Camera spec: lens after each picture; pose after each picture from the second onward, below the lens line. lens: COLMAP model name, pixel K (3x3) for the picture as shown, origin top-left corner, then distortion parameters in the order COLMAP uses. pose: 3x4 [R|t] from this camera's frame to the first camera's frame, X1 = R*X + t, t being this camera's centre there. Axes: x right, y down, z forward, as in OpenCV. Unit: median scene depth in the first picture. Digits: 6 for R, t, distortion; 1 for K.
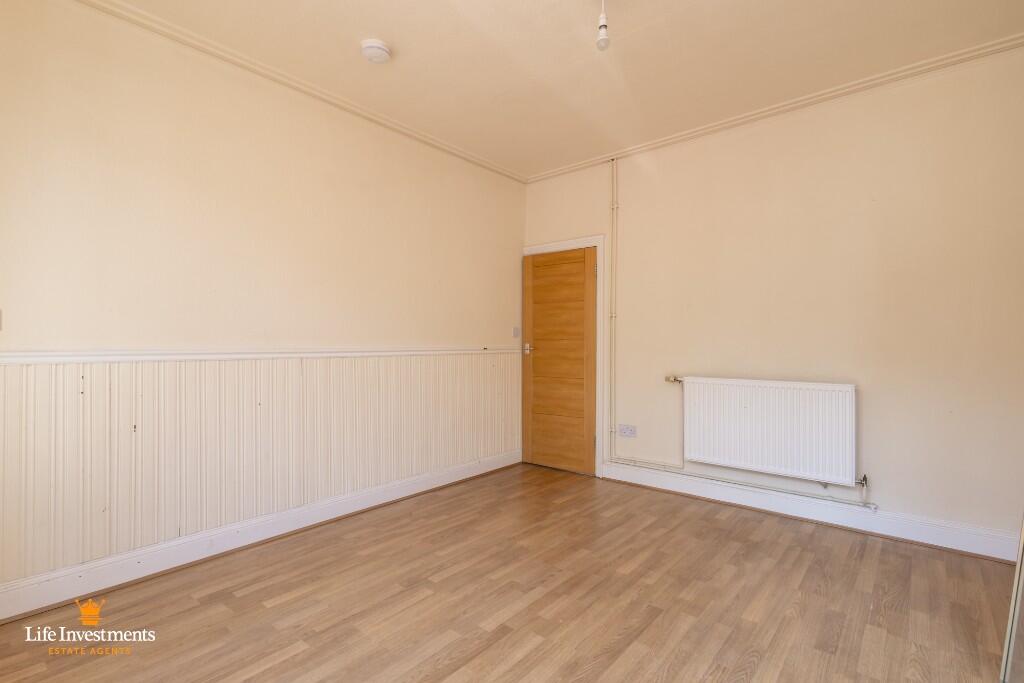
lens RADIAL K [[471.9, 0, 517.5], [0, 471.9, 340.1], [0, 0, 1]] dist [0.001237, -0.000268]
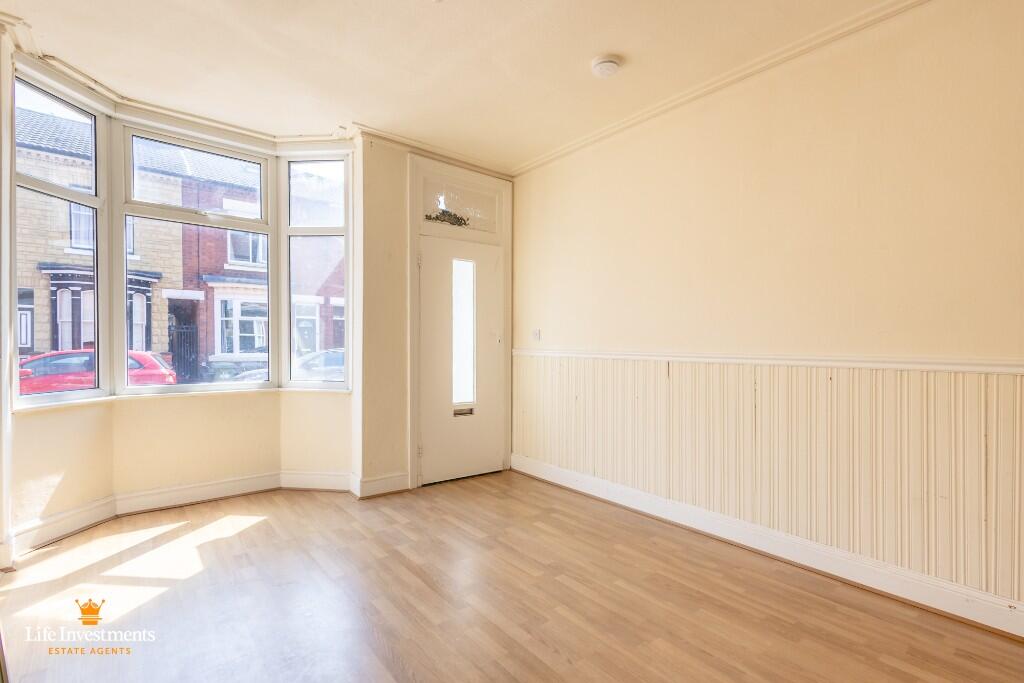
lens RADIAL K [[471.9, 0, 517.5], [0, 471.9, 340.1], [0, 0, 1]] dist [0.001237, -0.000268]
pose [[-0.177449, -0.012704, -0.984048, 0.802743], [-0.008146, 0.999901, -0.011440, 0.002656], [0.984096, 0.005986, -0.177535, 1.017531]]
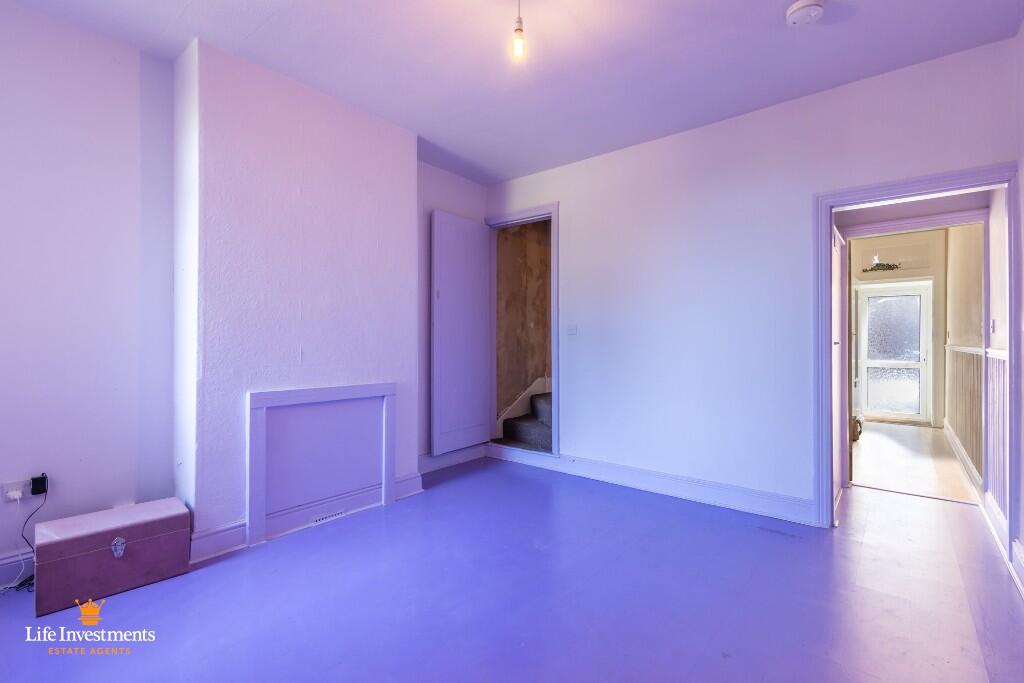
lens RADIAL K [[471.3, 0, 512.0], [0, 471.3, 341.5], [0, 0, 1]] dist [0.022128, 0.000061]
pose [[-0.999904, -0.007818, -0.011438, 1.497754], [-0.007840, 0.999968, 0.001855, 0.022336], [0.011423, 0.001945, -0.999933, 3.344180]]
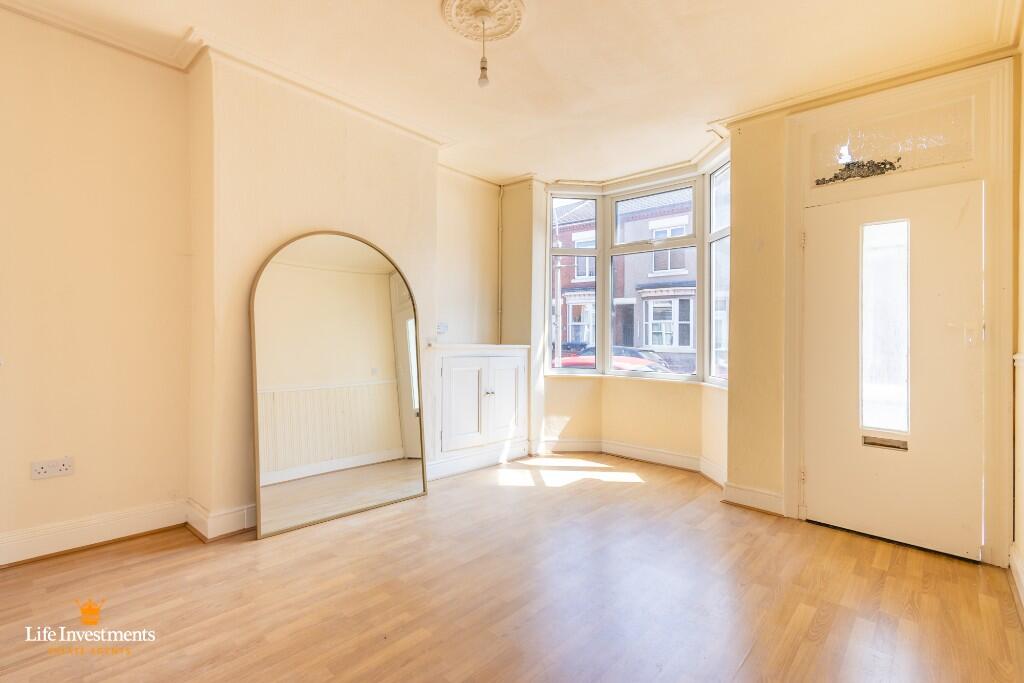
lens RADIAL K [[479.9, 0, 511.8], [0, 479.9, 336.0], [0, 0, 1]] dist [-0.000332, -0.000224]
pose [[-0.999080, -0.021301, 0.037218, 0.059035], [-0.021519, 0.999753, -0.005471, 0.005287], [-0.037092, -0.006267, -0.999292, 1.730647]]
